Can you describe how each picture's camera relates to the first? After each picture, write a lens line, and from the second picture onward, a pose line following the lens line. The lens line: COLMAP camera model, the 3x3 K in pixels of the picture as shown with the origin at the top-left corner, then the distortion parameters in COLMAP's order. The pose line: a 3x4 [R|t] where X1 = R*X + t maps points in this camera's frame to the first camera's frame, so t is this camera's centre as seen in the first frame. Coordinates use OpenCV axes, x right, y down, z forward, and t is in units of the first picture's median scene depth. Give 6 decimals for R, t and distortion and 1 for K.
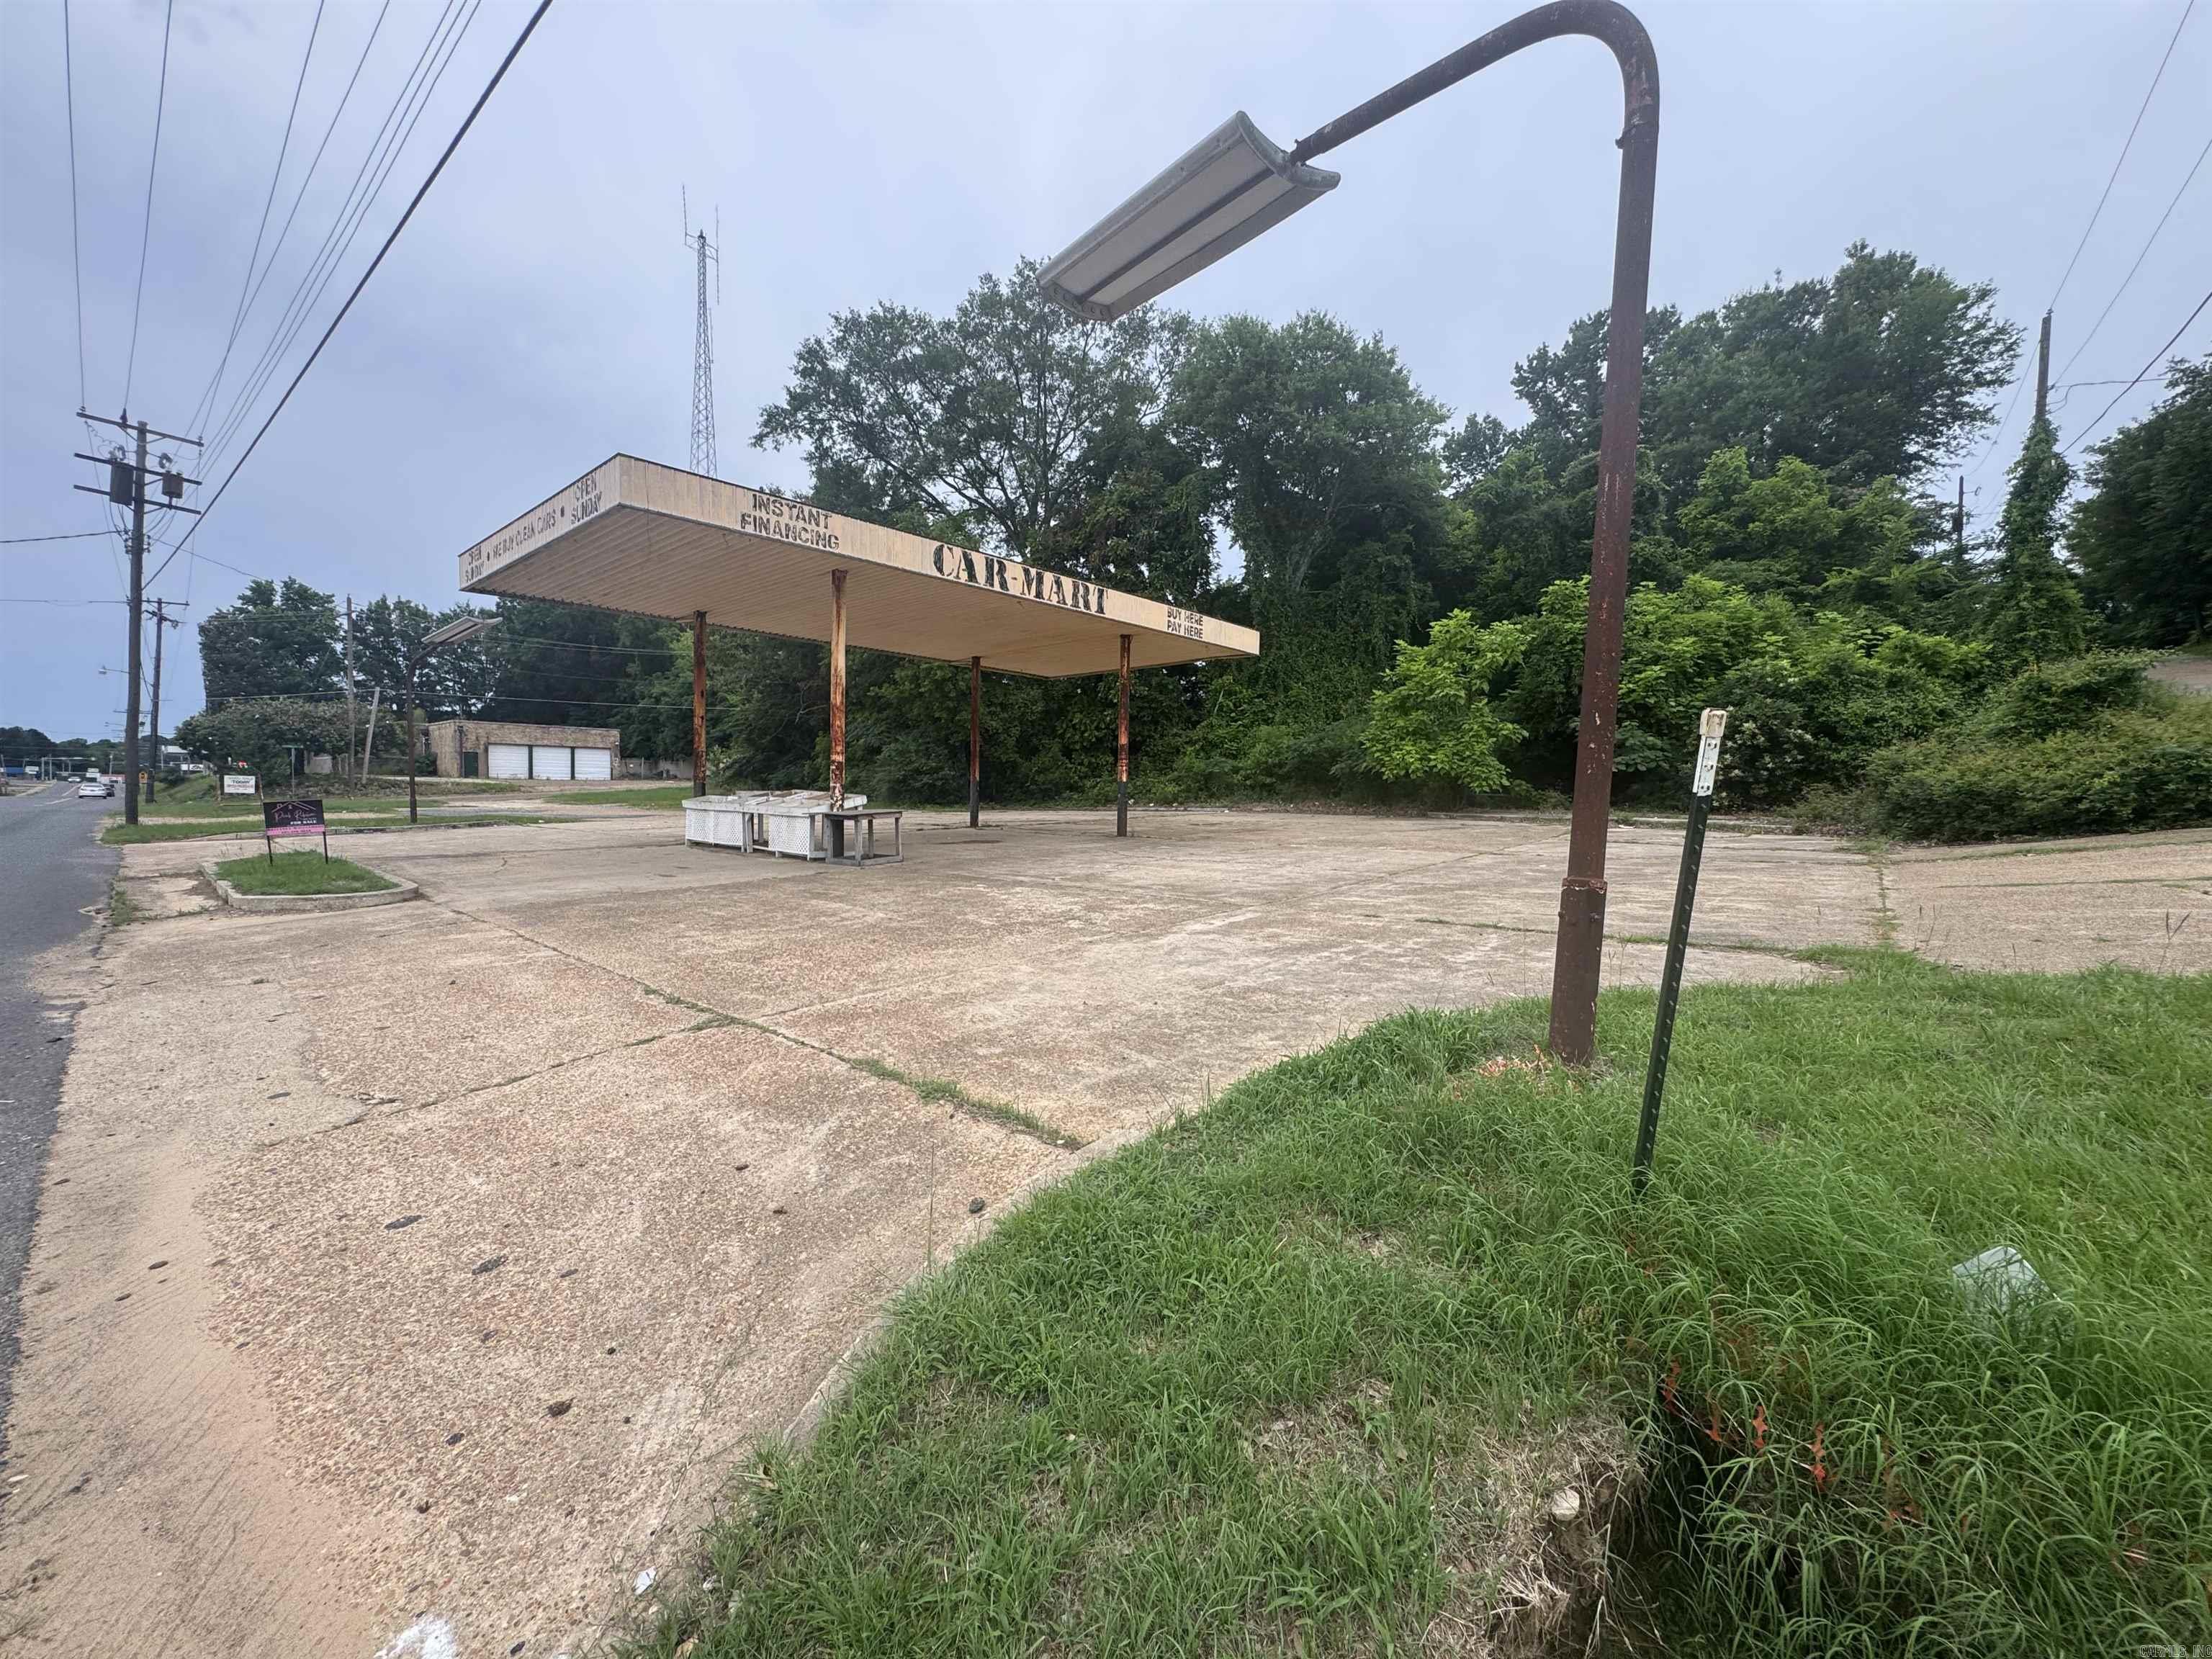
lens RADIAL K [[875.5, 0, 1100.9], [0, 875.5, 822.8], [0, 0, 1]] dist [-0.001973, -0.000150]
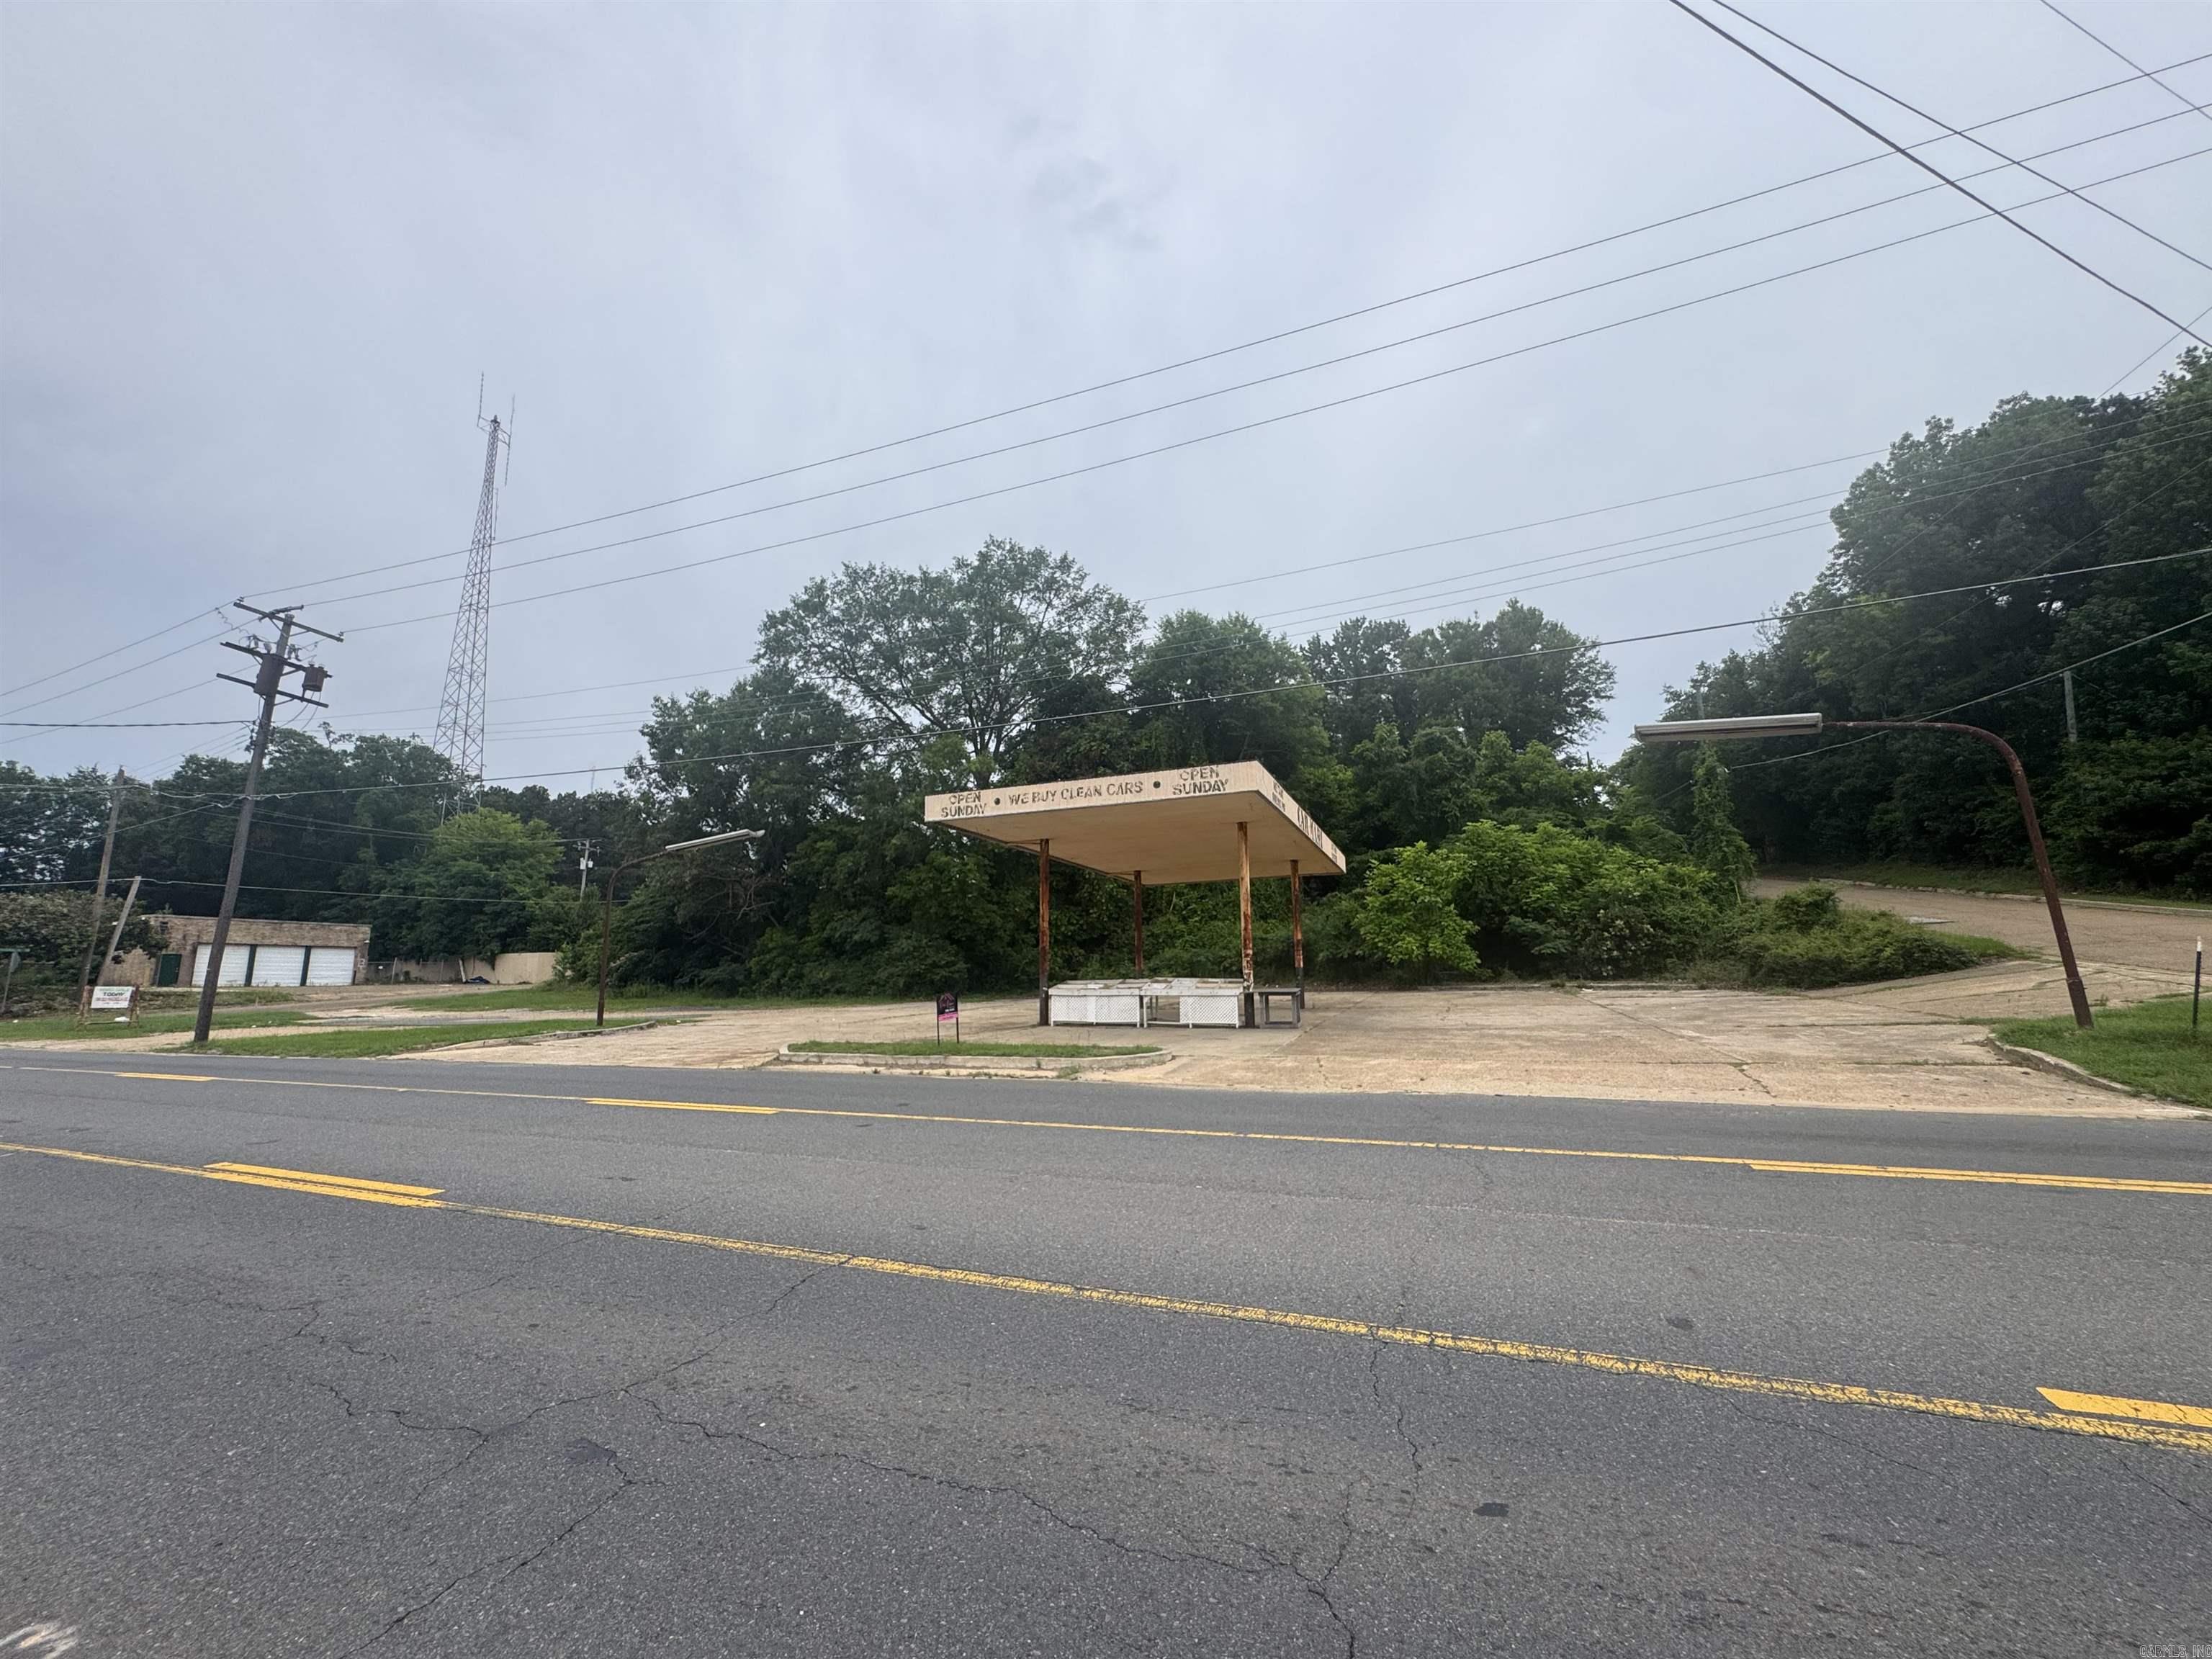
lens RADIAL K [[869.0, 0, 1104.5], [0, 869.0, 831.4], [0, 0, 1]] dist [-0.002745, -0.000466]
pose [[0.942761, 0.030281, 0.332090, -0.403338], [0.038894, 0.979087, -0.199692, 0.002360], [-0.331192, 0.201178, 0.921867, -0.099537]]
